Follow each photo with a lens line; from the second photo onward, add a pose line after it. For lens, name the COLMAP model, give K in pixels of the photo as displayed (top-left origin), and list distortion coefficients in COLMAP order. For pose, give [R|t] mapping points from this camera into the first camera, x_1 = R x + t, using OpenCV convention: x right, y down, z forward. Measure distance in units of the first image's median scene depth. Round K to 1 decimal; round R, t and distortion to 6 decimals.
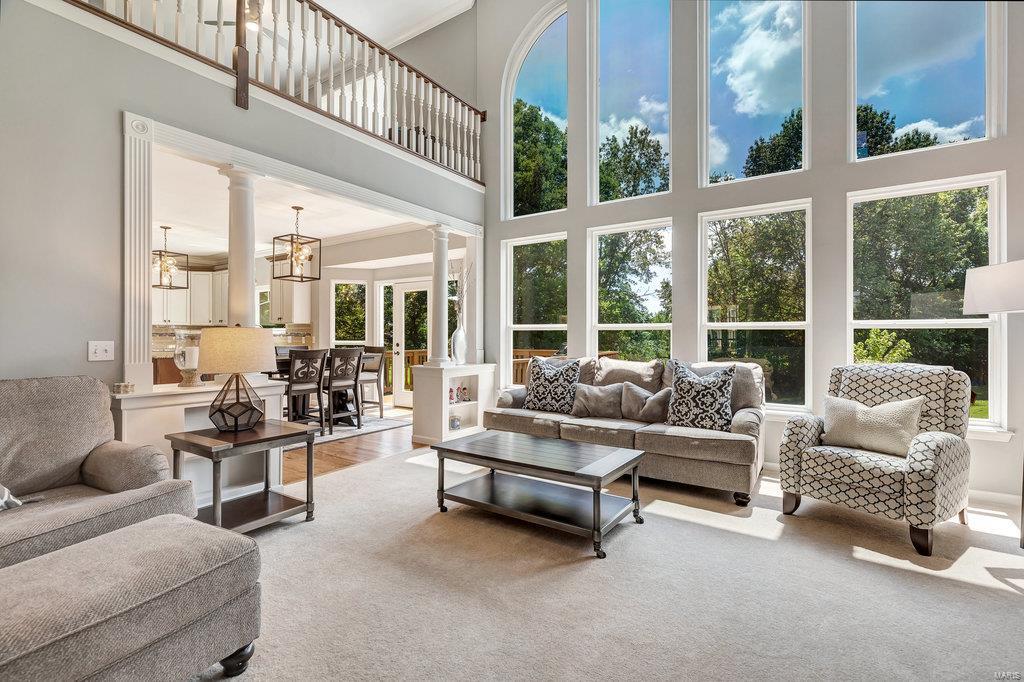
lens RADIAL K [[463.4, 0, 517.4], [0, 463.4, 336.5], [0, 0, 1]] dist [0.003484, -0.001402]
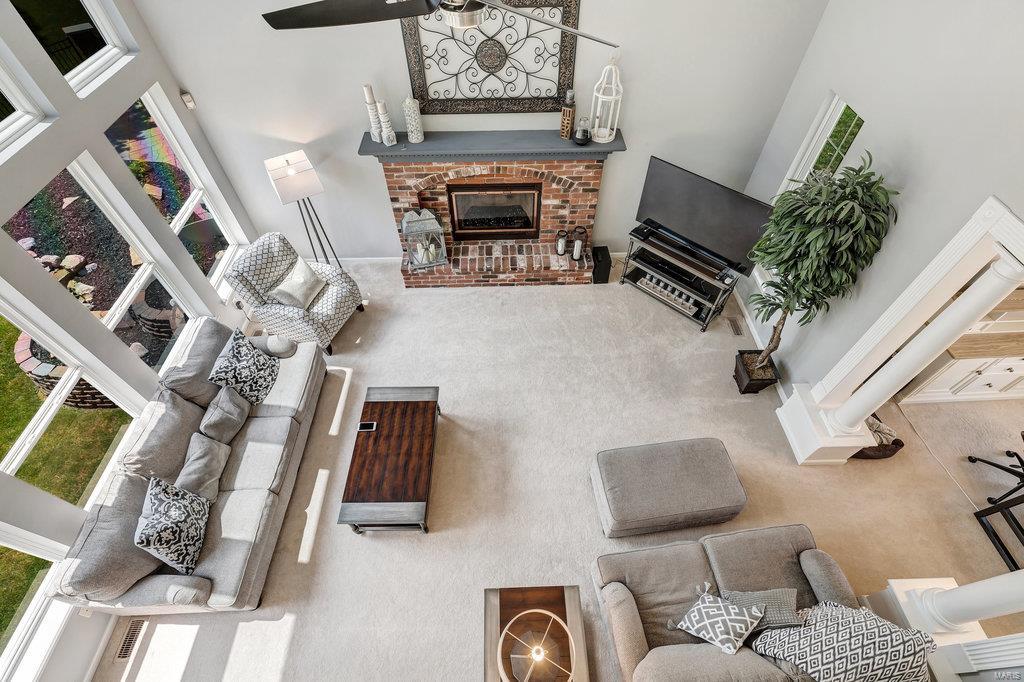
lens RADIAL K [[463.4, 0, 511.5], [0, 463.4, 339.1], [0, 0, 1]] dist [0.003484, -0.001402]
pose [[-0.569760, -0.638531, 0.517350, -0.490387], [0.005202, 0.626710, 0.779235, -0.750496], [-0.821794, 0.446668, -0.353753, 0.807029]]
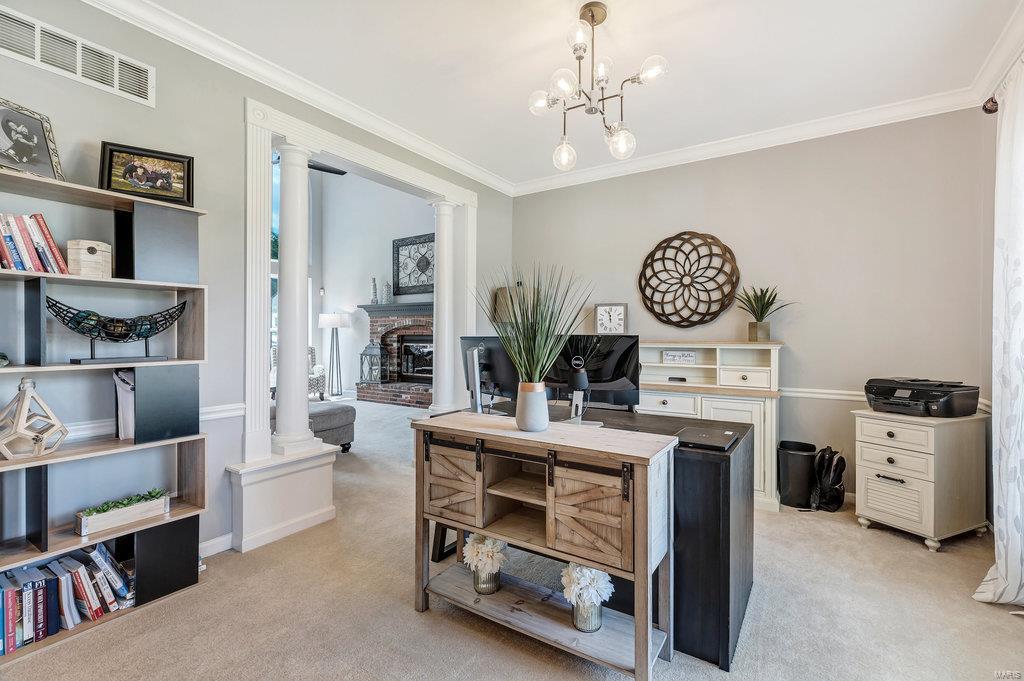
lens RADIAL K [[463.4, 0, 514.4], [0, 463.4, 335.5], [0, 0, 1]] dist [0.003484, -0.001402]
pose [[0.003704, -0.003076, 0.999988, -1.567881], [-0.001198, 0.999995, 0.003080, -0.007502], [-0.999992, -0.001209, 0.003700, -0.250265]]
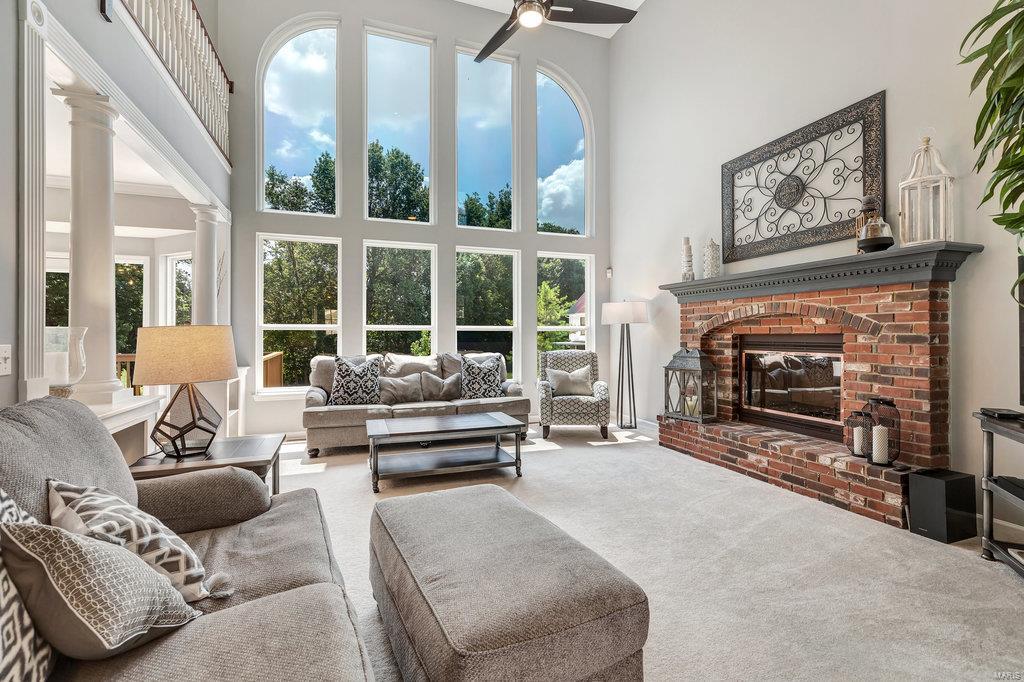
lens RADIAL K [[463.4, 0, 515.1], [0, 463.4, 331.9], [0, 0, 1]] dist [0.003484, -0.001402]
pose [[0.593312, 0.003119, 0.804966, -0.686675], [0.002922, 0.999978, -0.006029, -0.003415], [-0.804967, 0.005929, 0.593290, 0.047959]]
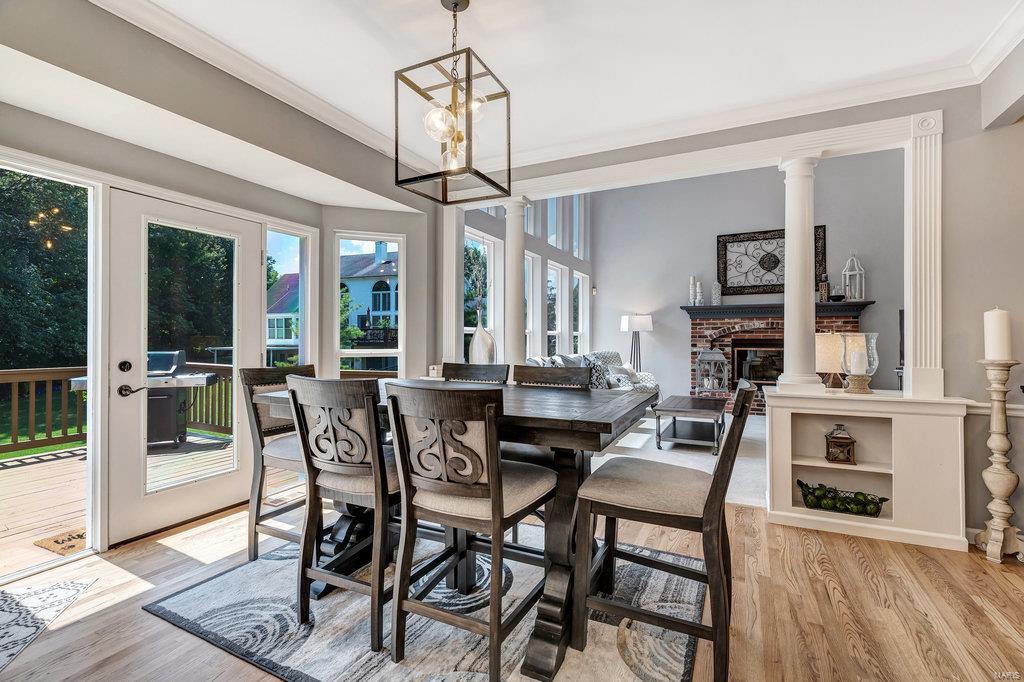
lens RADIAL K [[463.4, 0, 514.3], [0, 463.4, 337.1], [0, 0, 1]] dist [0.003484, -0.001402]
pose [[-0.123671, 0.002468, 0.992320, -1.264873], [-0.000009, 0.999997, -0.002489, -0.004857], [-0.992323, -0.000317, -0.123670, 1.458422]]
